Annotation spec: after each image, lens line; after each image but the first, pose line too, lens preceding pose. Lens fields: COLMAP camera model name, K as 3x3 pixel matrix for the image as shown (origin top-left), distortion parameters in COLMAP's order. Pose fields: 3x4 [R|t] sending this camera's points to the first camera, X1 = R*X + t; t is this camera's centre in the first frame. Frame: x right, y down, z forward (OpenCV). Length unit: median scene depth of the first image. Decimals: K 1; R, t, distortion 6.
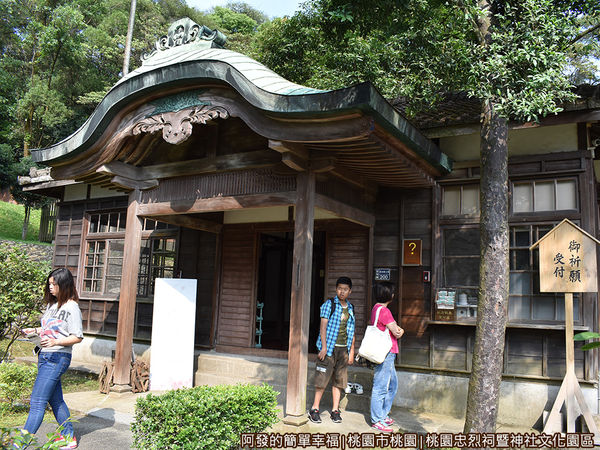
lens RADIAL K [[510.7, 0, 338.9], [0, 510.7, 225.1], [0, 0, 1]] dist [-0.069856, 0.003559]
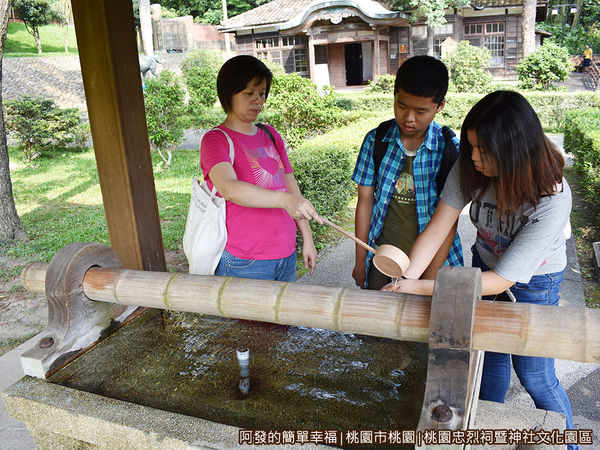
lens RADIAL K [[535.5, 0, 300.0], [0, 535.5, 225.0], [0, 0, 1]] dist [-0.096438, 0.003386]
pose [[0.991619, -0.118387, 0.051737, -0.838569], [0.085789, 0.902770, 0.421482, -0.418625], [-0.096605, -0.413511, 0.905360, -2.498442]]
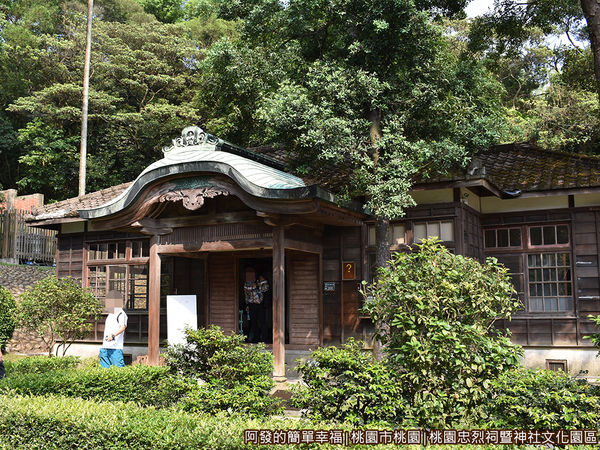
lens RADIAL K [[658.9, 0, 300.0], [0, 658.9, 225.0], [0, 0, 1]] dist [-0.045918, -0.001055]
pose [[0.998780, -0.039683, 0.029394, -0.051579], [0.038967, 0.998939, 0.024549, -0.141610], [-0.030337, -0.023374, 0.999266, -0.963360]]
